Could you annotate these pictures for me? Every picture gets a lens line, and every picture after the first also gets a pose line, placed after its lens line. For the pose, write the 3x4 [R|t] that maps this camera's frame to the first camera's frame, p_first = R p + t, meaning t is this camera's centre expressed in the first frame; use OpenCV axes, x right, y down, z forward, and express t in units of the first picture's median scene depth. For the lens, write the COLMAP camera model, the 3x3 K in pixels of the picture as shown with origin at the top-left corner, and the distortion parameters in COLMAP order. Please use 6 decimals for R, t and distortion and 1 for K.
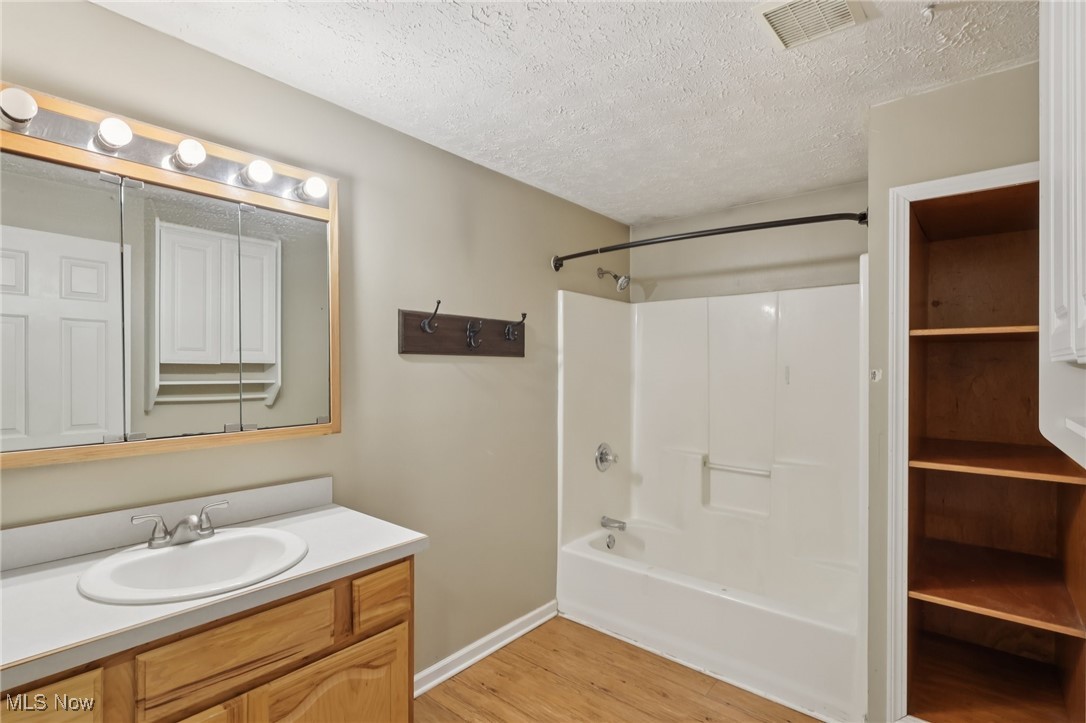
lens RADIAL K [[509.9, 0, 547.0], [0, 509.9, 352.3], [0, 0, 1]] dist [-0.000816, 0.000323]
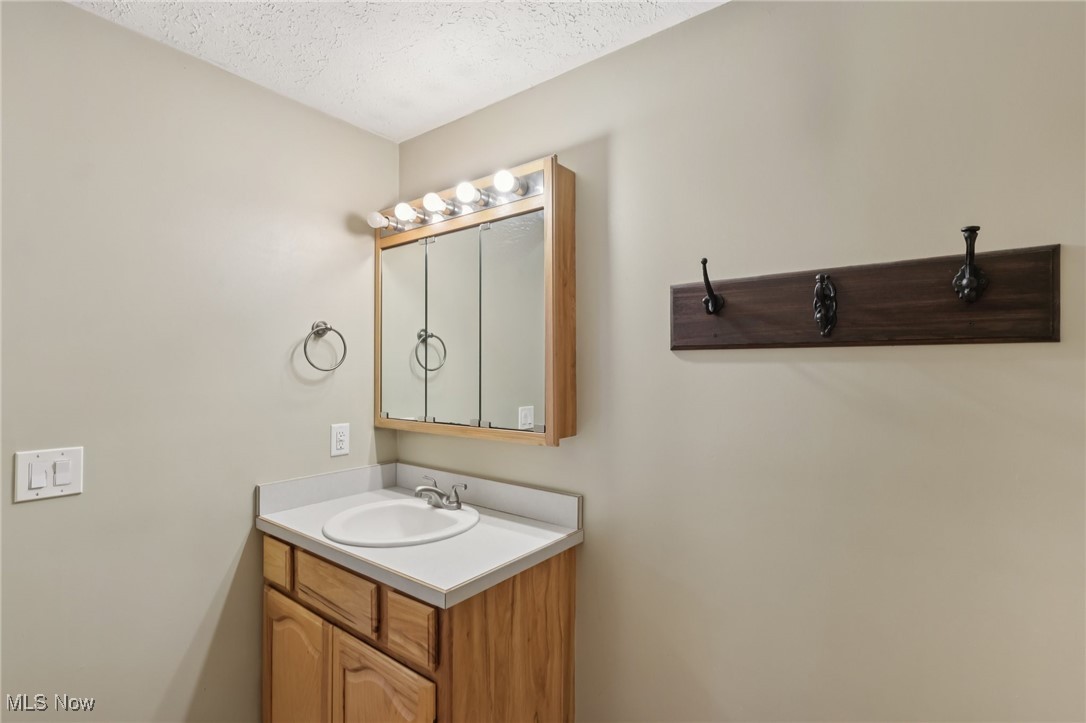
lens RADIAL K [[509.9, 0, 547.0], [0, 509.9, 352.3], [0, 0, 1]] dist [-0.000816, 0.000323]
pose [[0.028627, -0.033893, -0.999015, 0.507117], [0.028131, 0.999056, -0.033088, 0.030704], [0.999194, -0.027156, 0.029553, 1.065119]]
